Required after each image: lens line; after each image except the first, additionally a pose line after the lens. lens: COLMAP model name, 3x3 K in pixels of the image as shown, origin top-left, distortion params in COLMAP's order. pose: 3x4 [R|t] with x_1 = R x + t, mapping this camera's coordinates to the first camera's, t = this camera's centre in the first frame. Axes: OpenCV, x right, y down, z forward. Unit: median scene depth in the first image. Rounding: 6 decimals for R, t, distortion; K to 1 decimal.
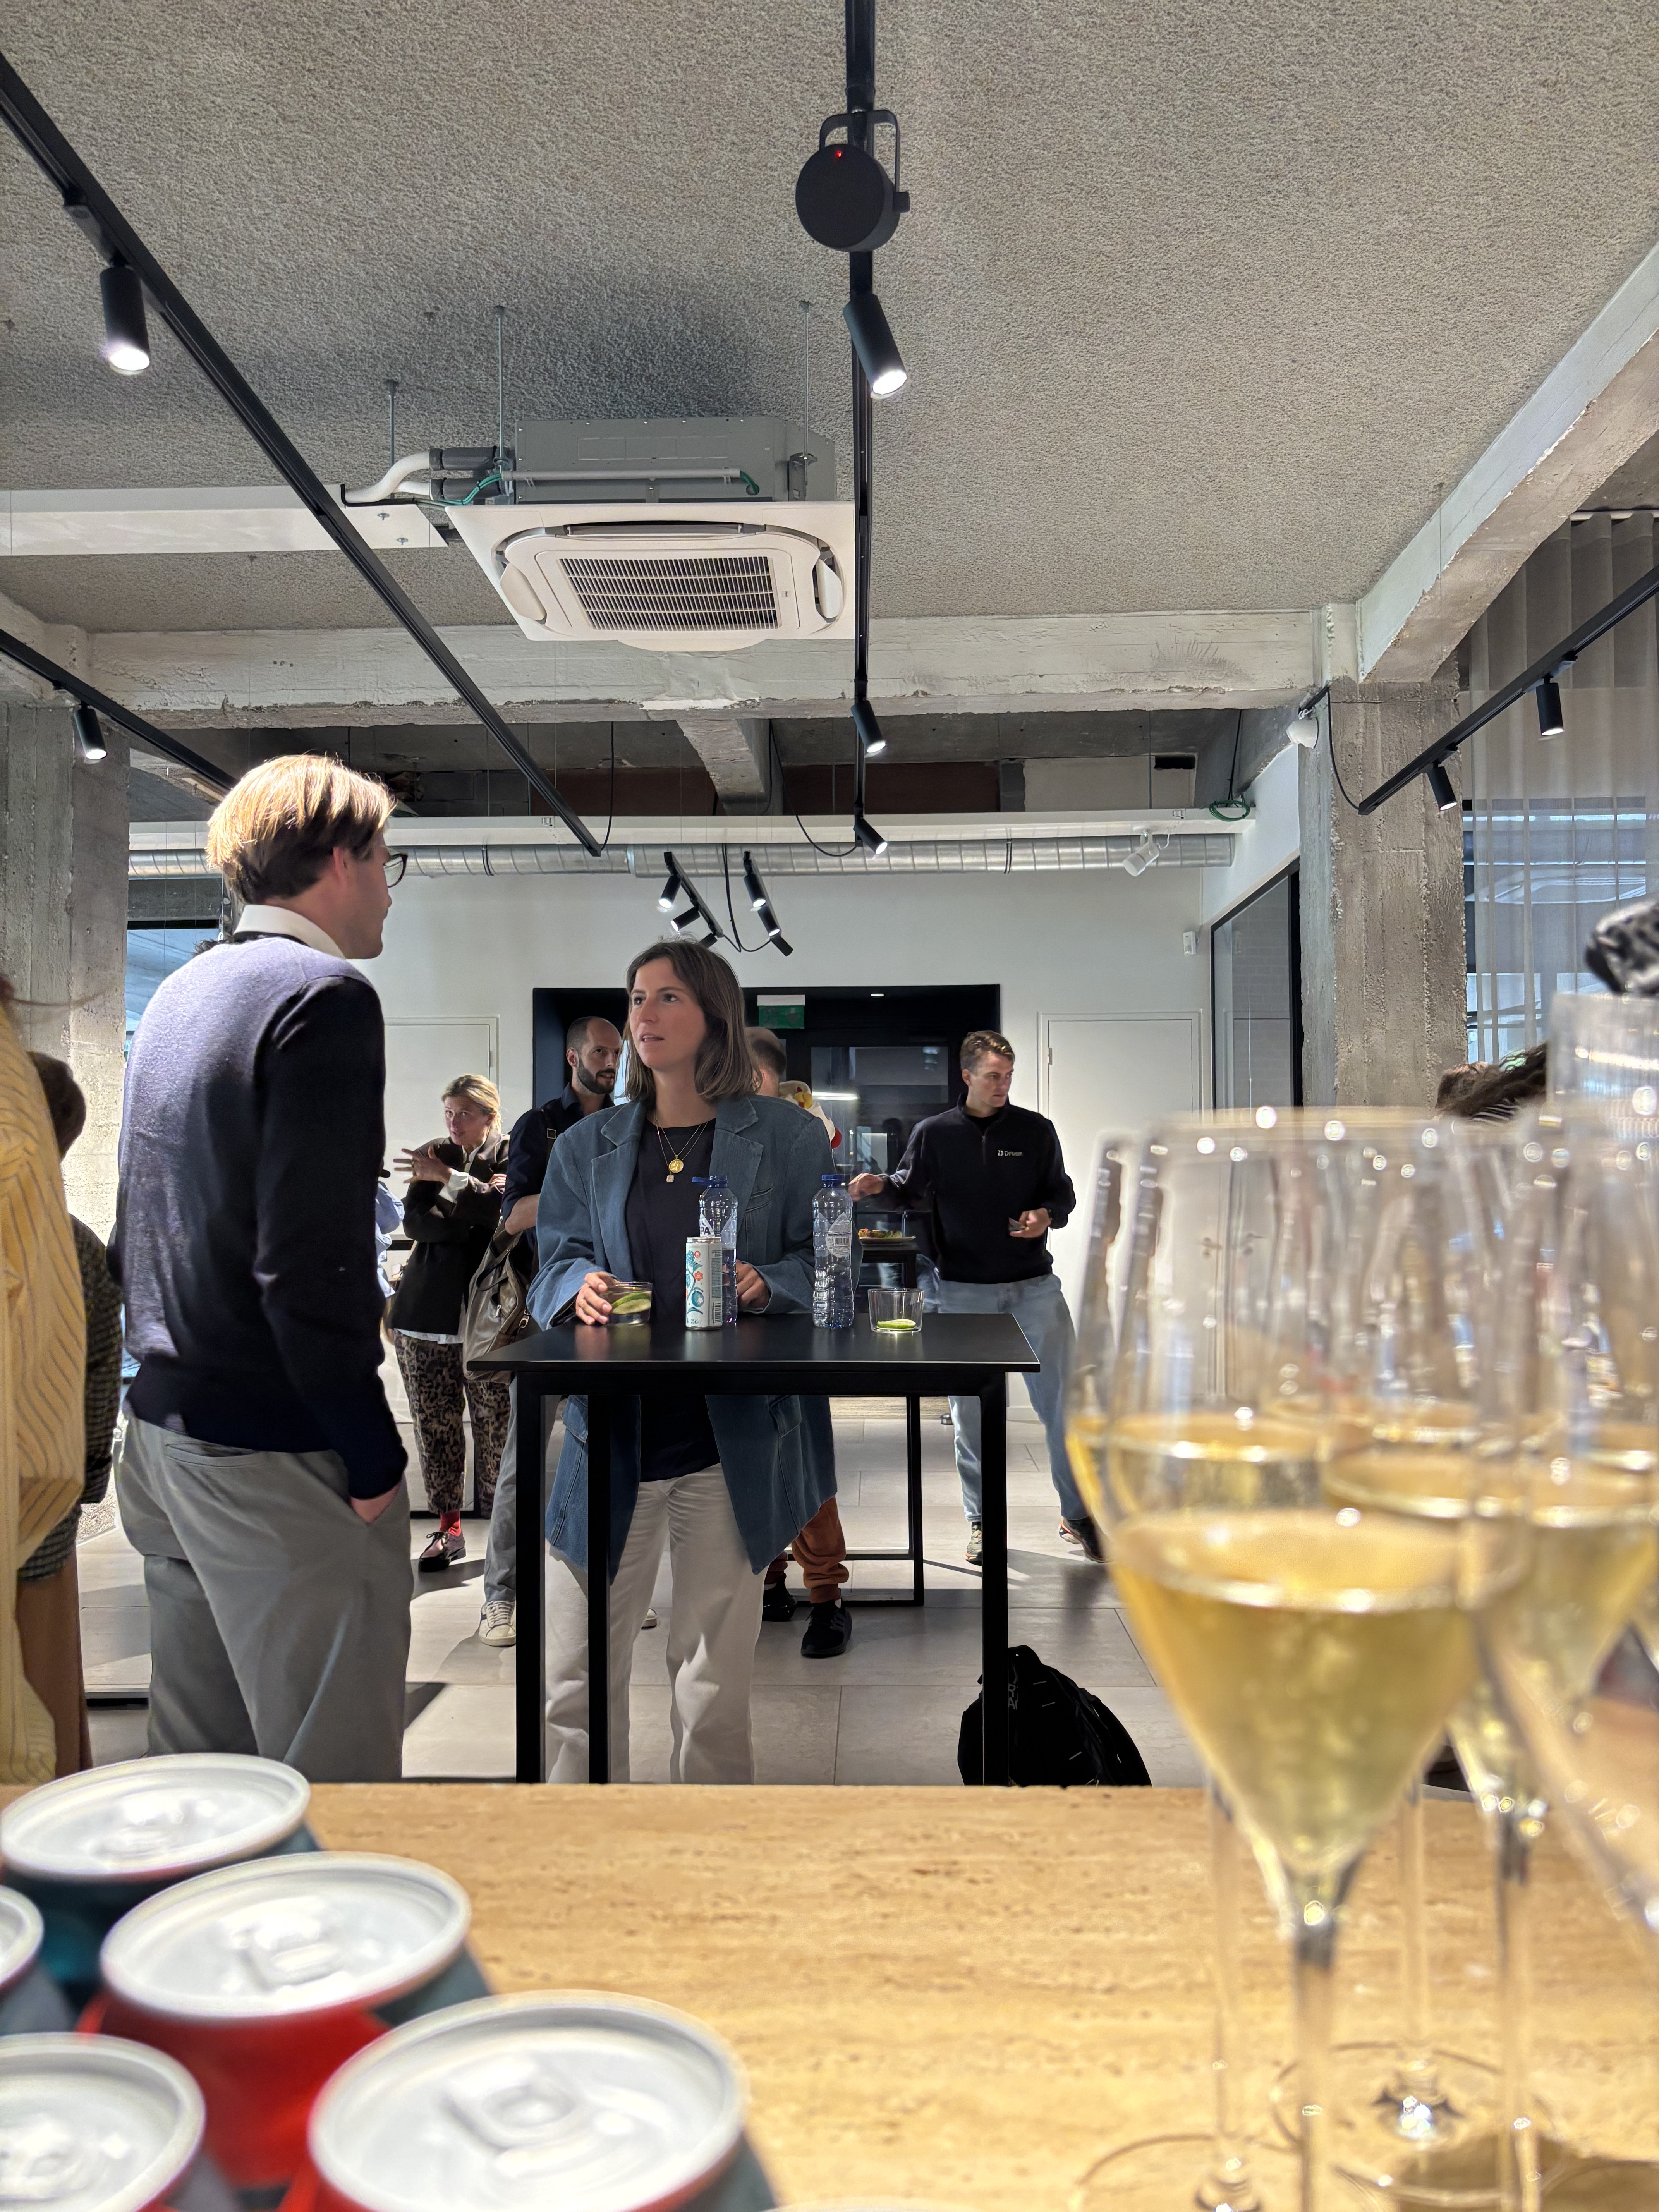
lens RADIAL K [[1664.4, 0, 829.5], [0, 1664.4, 1106.0], [0, 0, 1]] dist [0.062514, -0.064017]
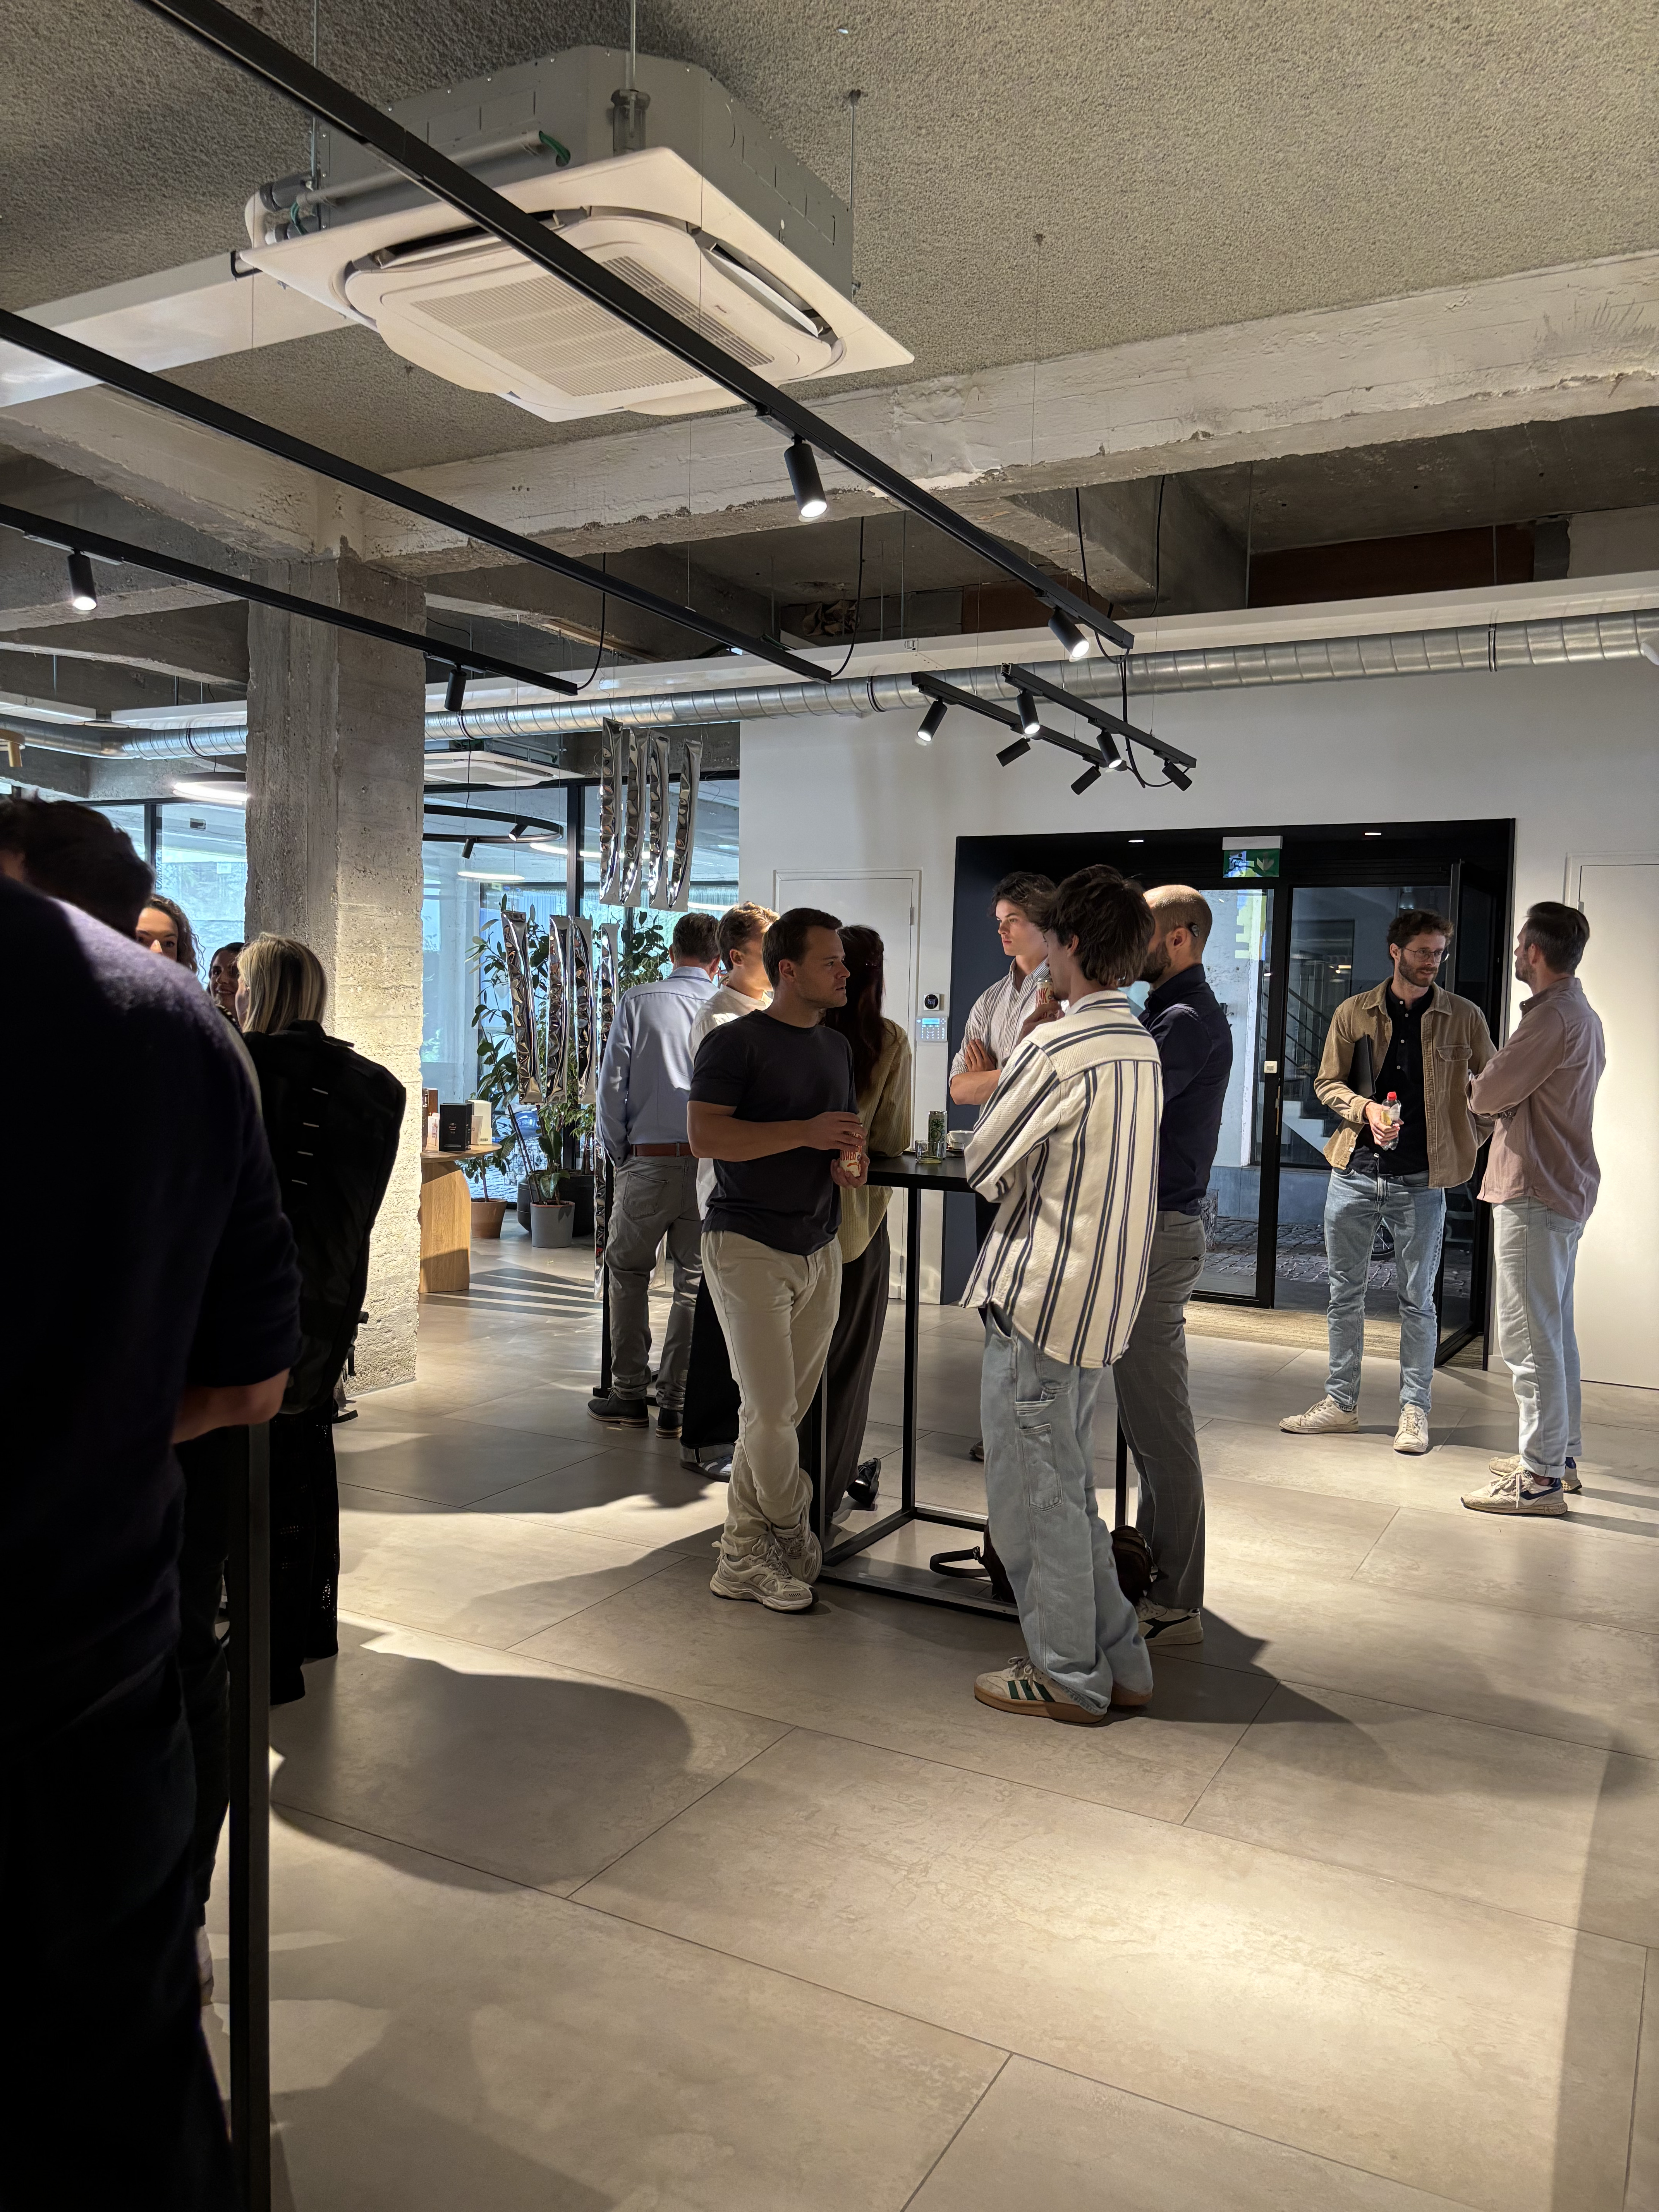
lens RADIAL K [[1664.4, 0, 829.5], [0, 1664.4, 1106.0], [0, 0, 1]] dist [0.062514, -0.064017]
pose [[0.900242, 0.052283, -0.432239, 0.244315], [-0.009985, 0.994982, 0.099556, -0.020381], [0.435275, -0.085308, 0.896247, 0.222316]]
